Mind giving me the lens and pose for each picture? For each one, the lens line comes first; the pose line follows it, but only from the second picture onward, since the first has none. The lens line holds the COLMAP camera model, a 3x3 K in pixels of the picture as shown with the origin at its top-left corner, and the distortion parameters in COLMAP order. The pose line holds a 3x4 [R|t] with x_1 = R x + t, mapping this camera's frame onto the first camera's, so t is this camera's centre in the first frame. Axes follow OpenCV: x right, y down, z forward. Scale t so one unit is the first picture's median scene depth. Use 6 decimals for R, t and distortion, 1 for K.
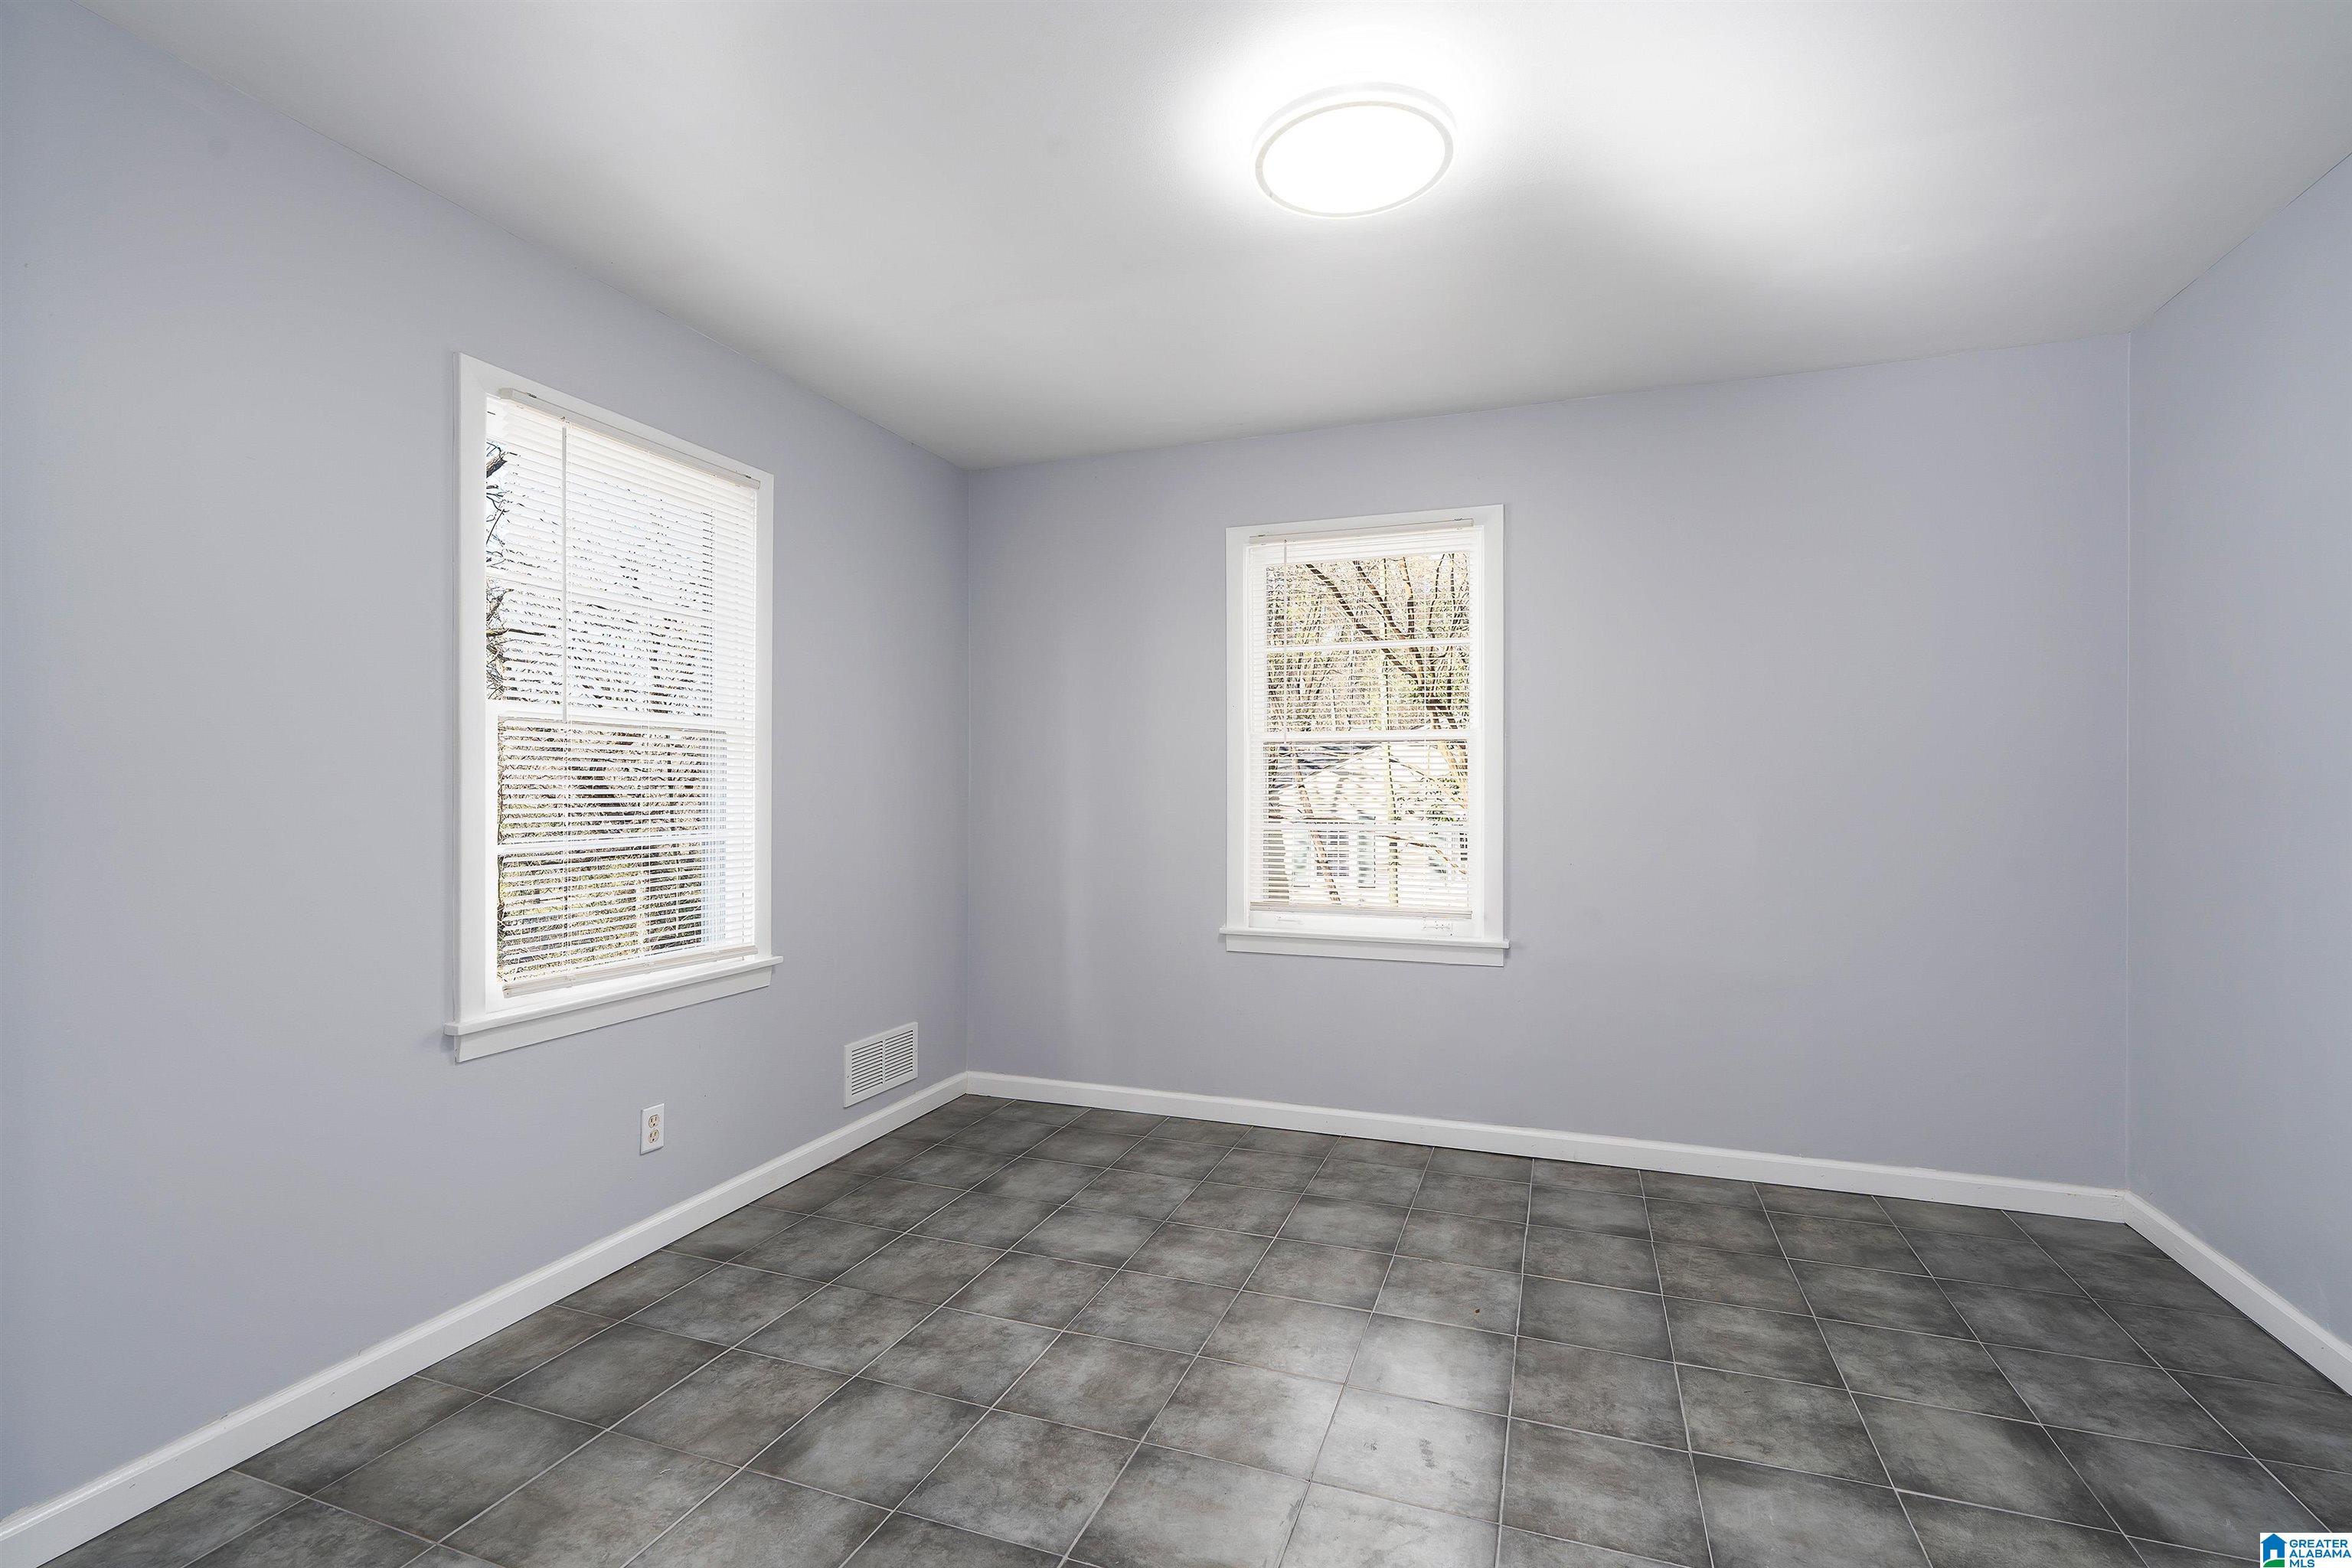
lens RADIAL K [[1055.4, 0, 1171.3], [0, 1055.4, 766.0], [0, 0, 1]] dist [-0.001932, 0.000671]
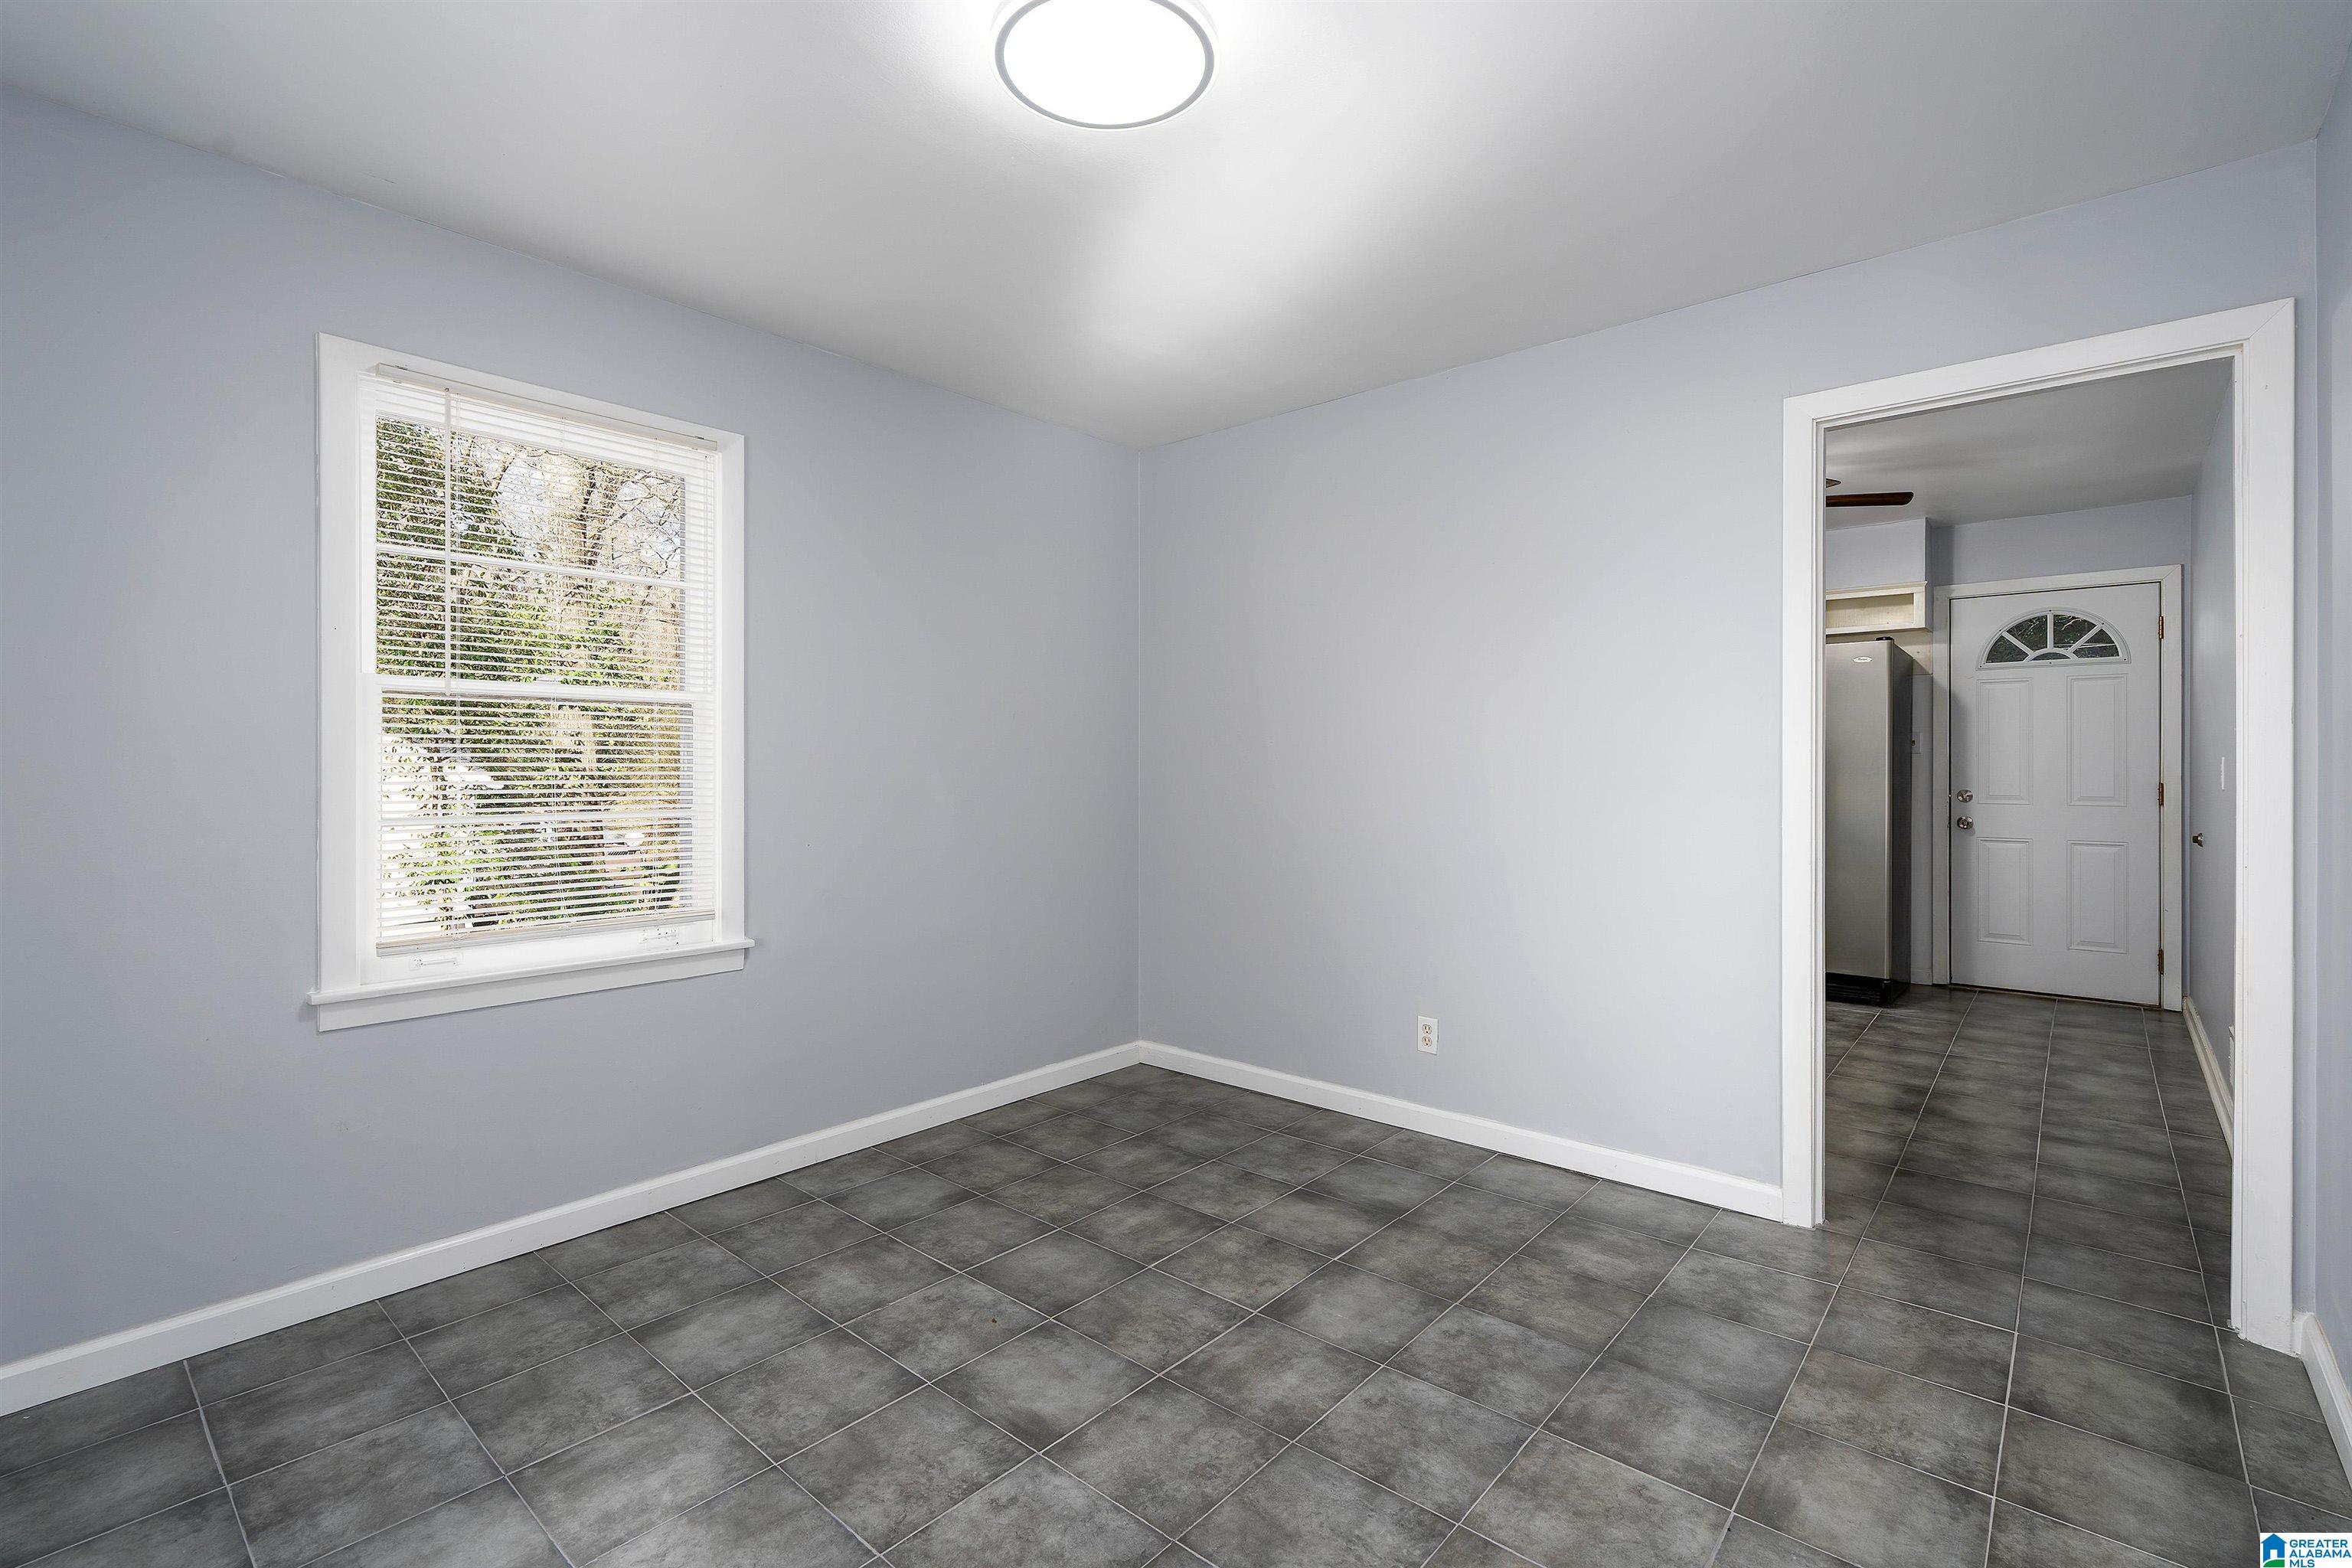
lens RADIAL K [[1055.4, 0, 1171.3], [0, 1055.4, 766.0], [0, 0, 1]] dist [-0.001932, 0.000671]
pose [[0.355472, 0.001657, 0.934686, -0.459245], [-0.021576, 0.999747, 0.006433, 0.011436], [-0.934438, -0.022453, 0.355418, 0.457108]]
